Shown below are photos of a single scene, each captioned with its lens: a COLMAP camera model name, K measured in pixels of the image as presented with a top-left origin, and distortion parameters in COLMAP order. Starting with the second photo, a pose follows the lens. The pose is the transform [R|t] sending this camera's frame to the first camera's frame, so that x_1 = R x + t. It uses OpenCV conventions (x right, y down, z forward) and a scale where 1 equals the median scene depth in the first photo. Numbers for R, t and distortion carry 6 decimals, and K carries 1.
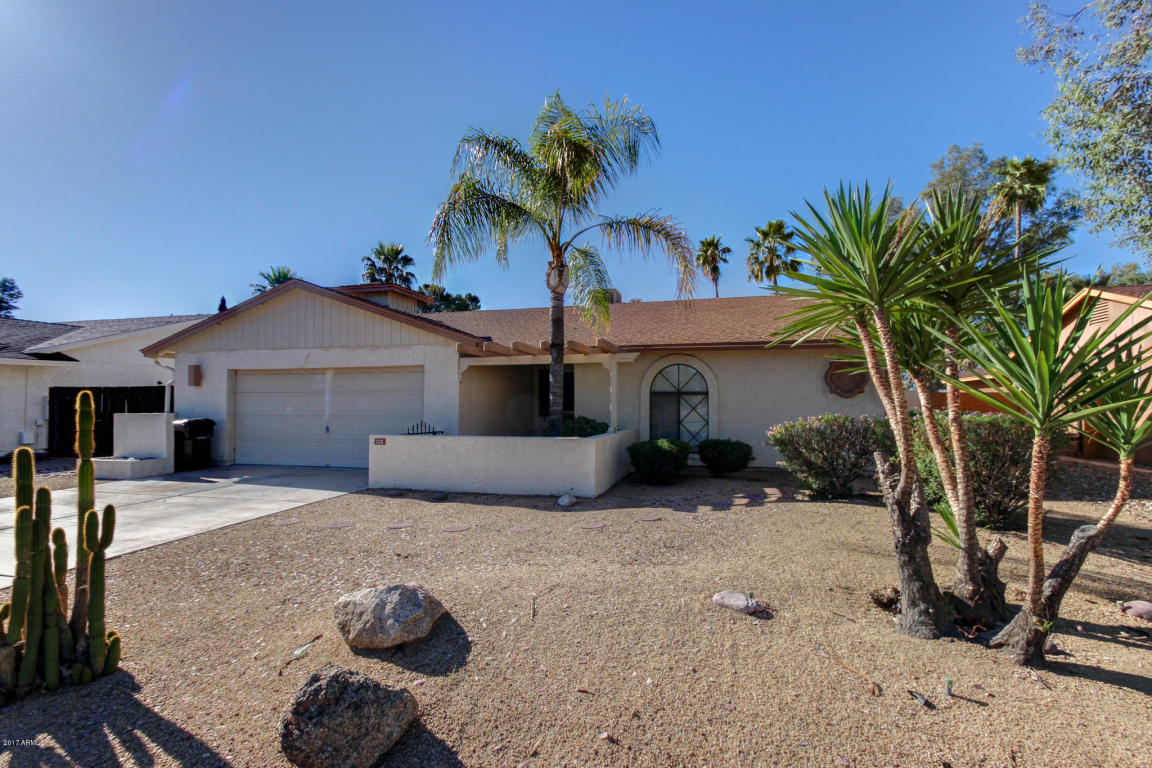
lens RADIAL K [[536.5, 0, 583.2], [0, 536.5, 388.7], [0, 0, 1]] dist [0.011068, -0.000440]
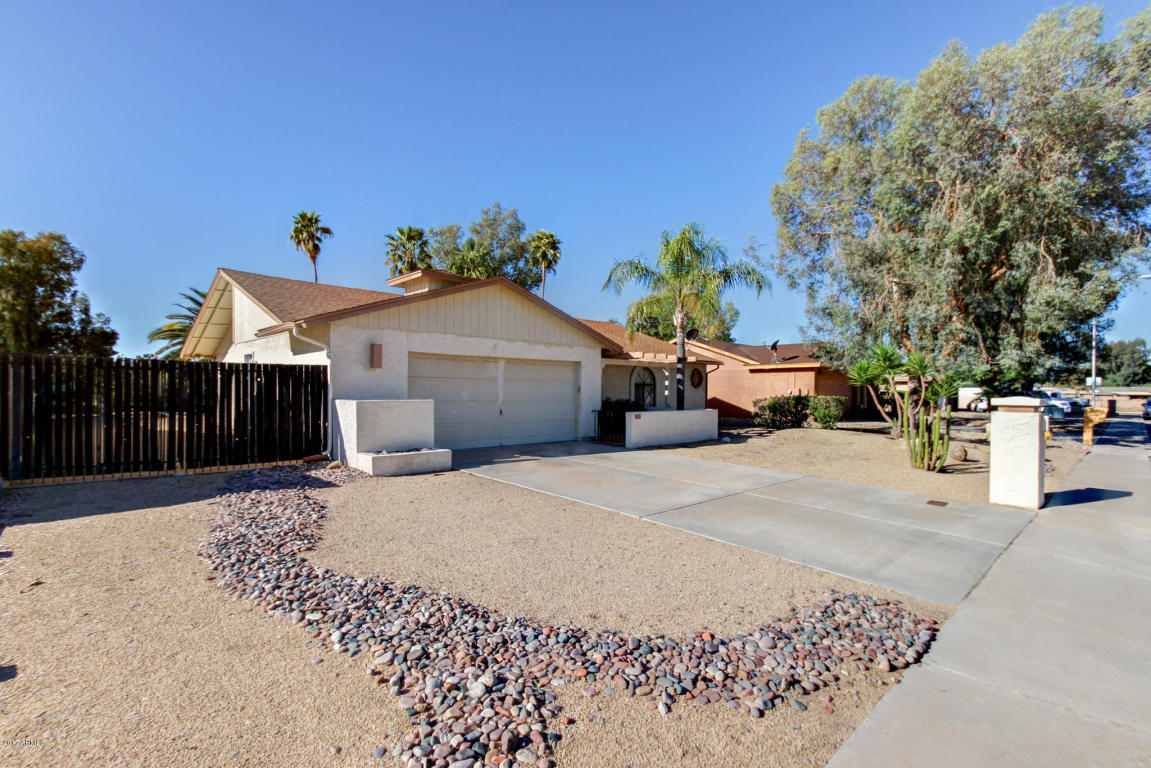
lens RADIAL K [[536.0, 0, 581.7], [0, 536.0, 387.8], [0, 0, 1]] dist [0.011068, -0.000440]
pose [[0.512389, 0.006509, 0.858729, -1.307201], [-0.037133, 0.999204, 0.014583, 0.001628], [-0.857950, -0.039359, 0.512223, 0.277074]]
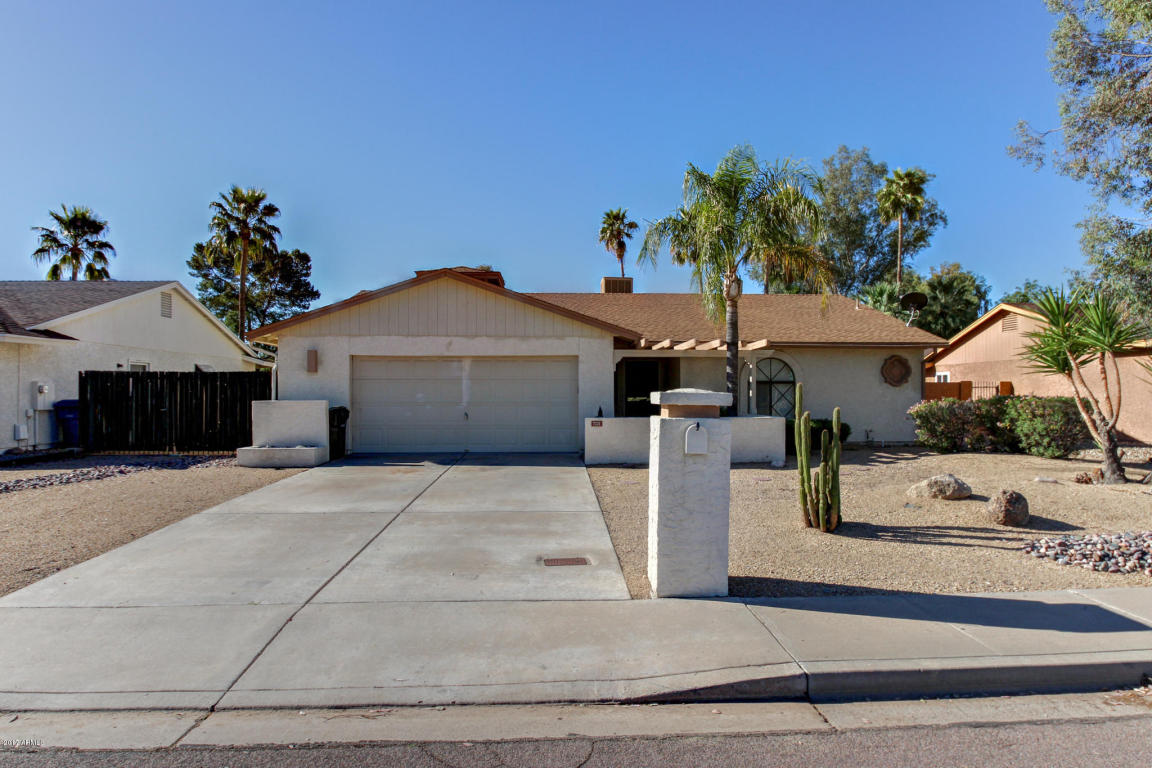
lens RADIAL K [[665.8, 0, 582.2], [0, 665.8, 384.1], [0, 0, 1]] dist [-0.018681, -0.000117]
pose [[0.951821, 0.003549, 0.306634, -0.633459], [-0.008922, 0.999830, 0.016125, -0.007127], [-0.306525, -0.018084, 0.951691, -0.262708]]
